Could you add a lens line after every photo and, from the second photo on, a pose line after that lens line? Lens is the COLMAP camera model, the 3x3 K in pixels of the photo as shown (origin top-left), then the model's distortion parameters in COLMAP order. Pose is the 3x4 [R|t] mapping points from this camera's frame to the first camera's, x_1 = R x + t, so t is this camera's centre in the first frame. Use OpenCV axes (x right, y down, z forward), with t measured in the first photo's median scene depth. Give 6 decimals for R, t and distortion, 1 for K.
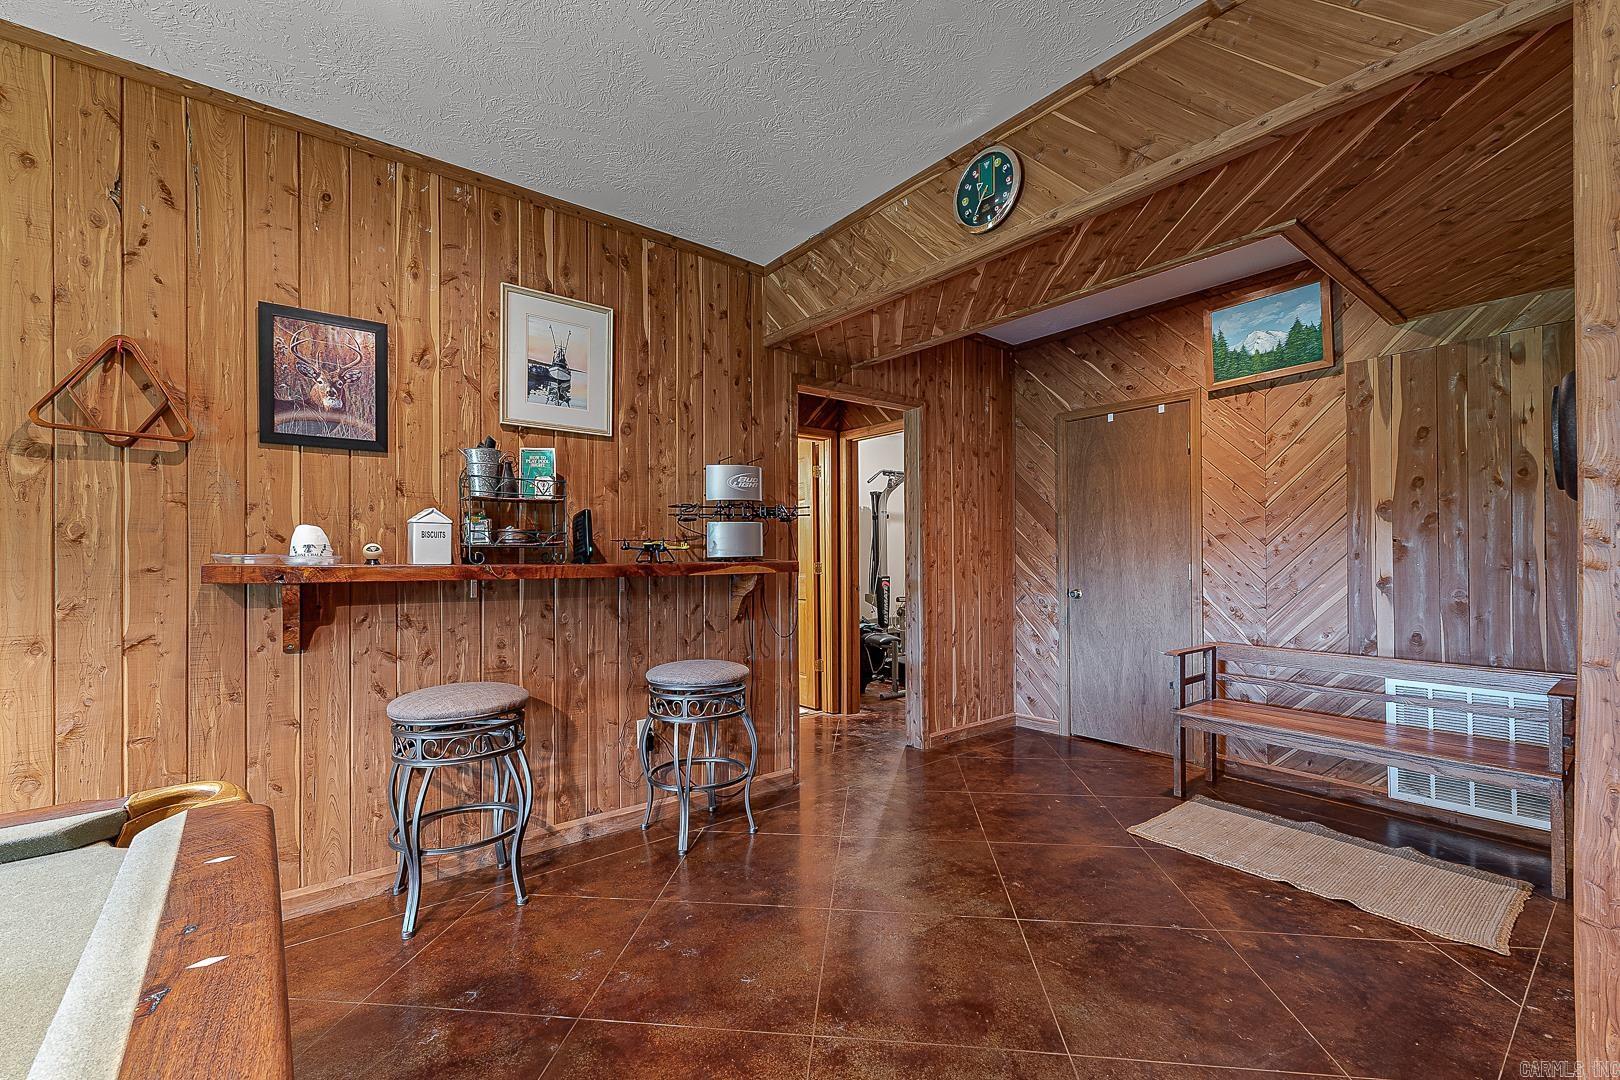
lens RADIAL K [[687.0, 0, 807.1], [0, 687.0, 553.1], [0, 0, 1]] dist [0.002223, 0.000278]
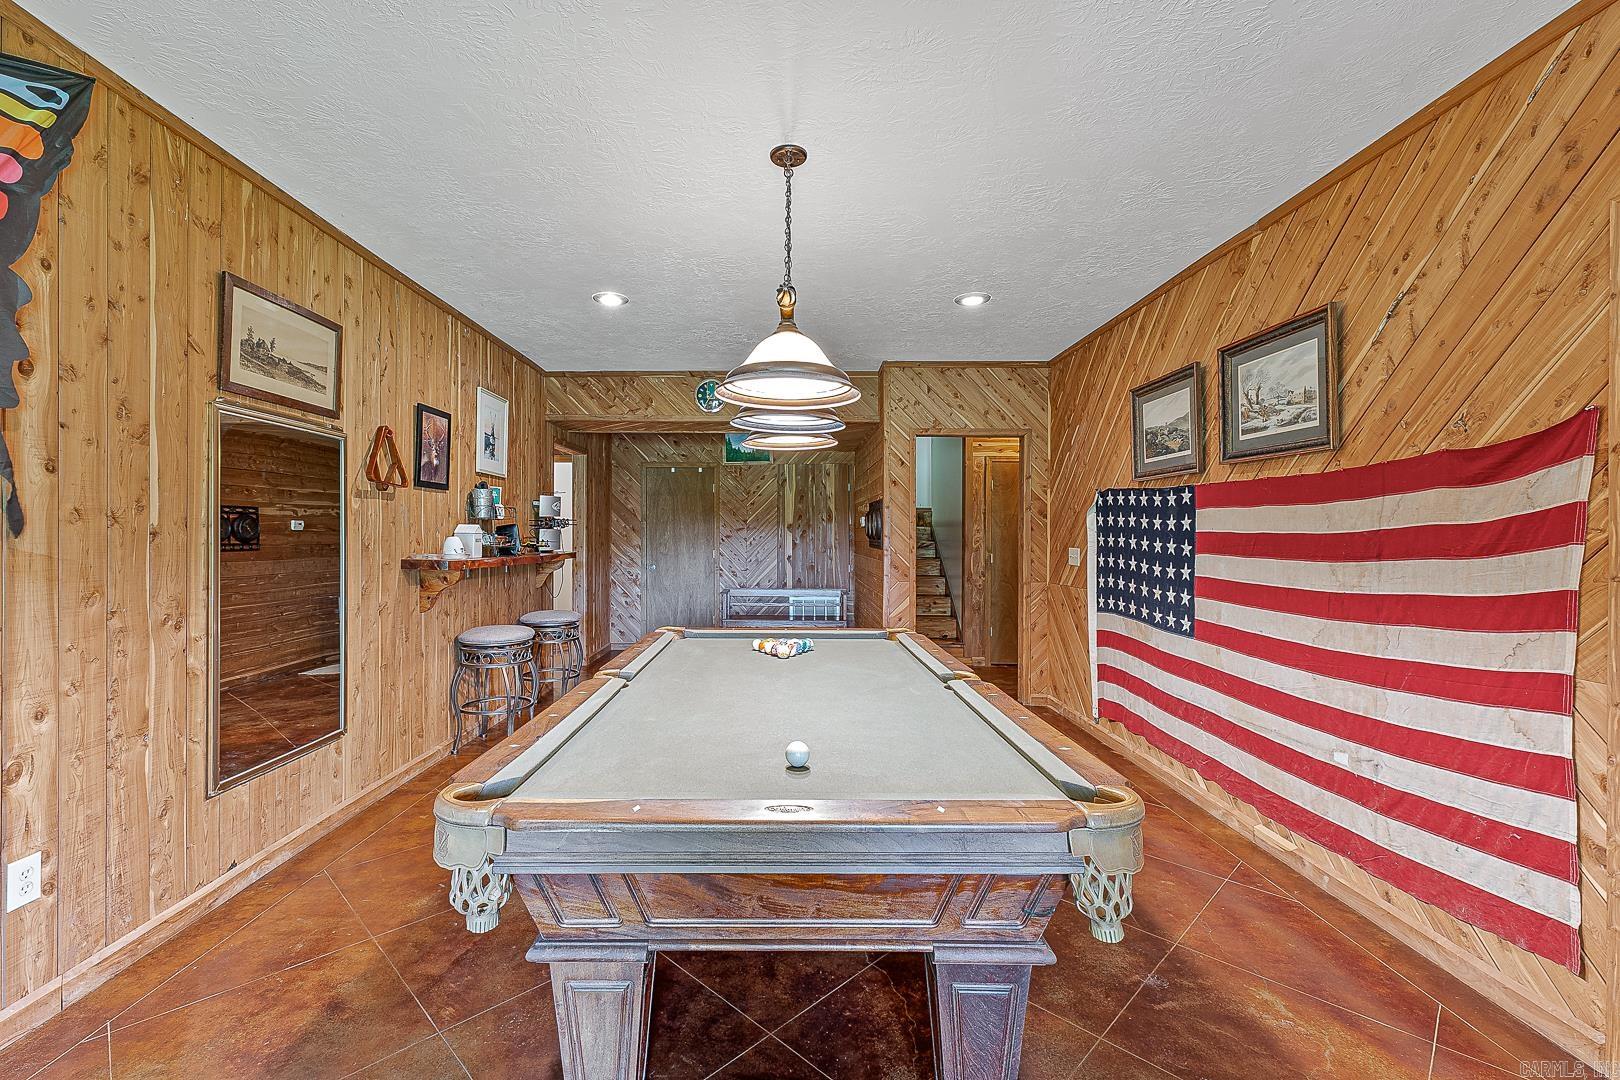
lens RADIAL K [[682.8, 0, 814.8], [0, 682.8, 533.2], [0, 0, 1]] dist [0.001446, 0.000020]
pose [[0.600988, 0.010552, 0.799189, -1.037921], [-0.011746, 0.999921, -0.004369, -0.033882], [-0.799172, -0.006762, 0.601064, -0.522787]]
